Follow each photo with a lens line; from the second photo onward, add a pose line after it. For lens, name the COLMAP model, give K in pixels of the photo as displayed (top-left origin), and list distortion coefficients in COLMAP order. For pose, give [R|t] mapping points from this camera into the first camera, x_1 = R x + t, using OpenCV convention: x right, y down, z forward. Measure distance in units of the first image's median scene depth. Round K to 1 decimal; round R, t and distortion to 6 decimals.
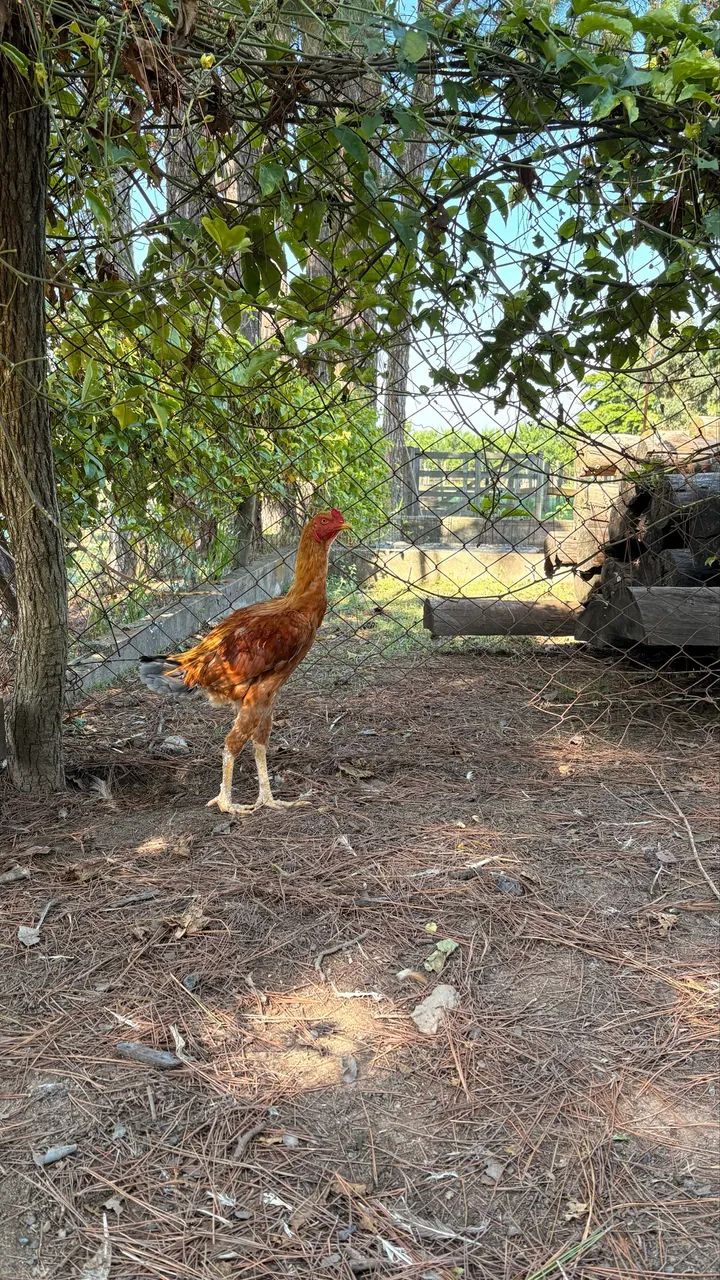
lens RADIAL K [[1134.9, 0, 360.0], [0, 1134.9, 640.0], [0, 0, 1]] dist [0.009036, -0.000621]
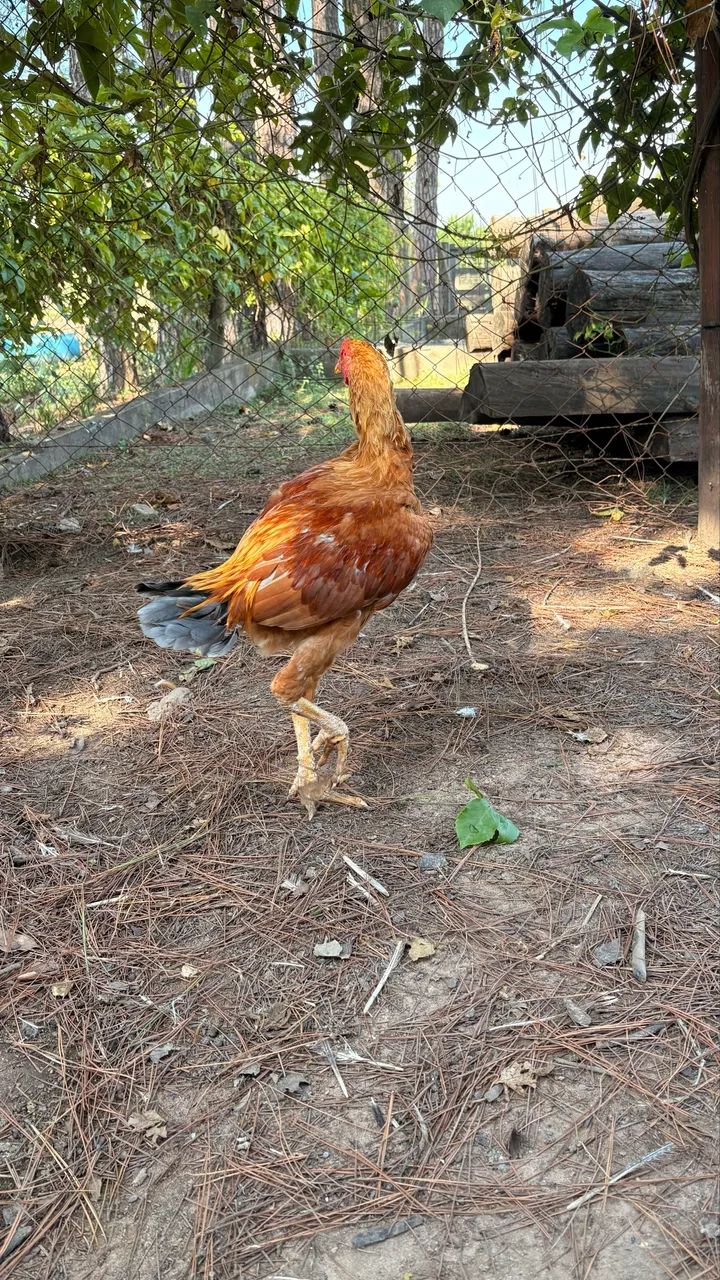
lens RADIAL K [[1134.9, 0, 360.0], [0, 1134.9, 640.0], [0, 0, 1]] dist [0.009036, -0.000621]
pose [[0.997915, -0.029372, -0.057474, 0.207560], [0.038327, 0.986126, 0.161512, 0.038926], [0.051933, -0.163378, 0.985196, -0.112351]]
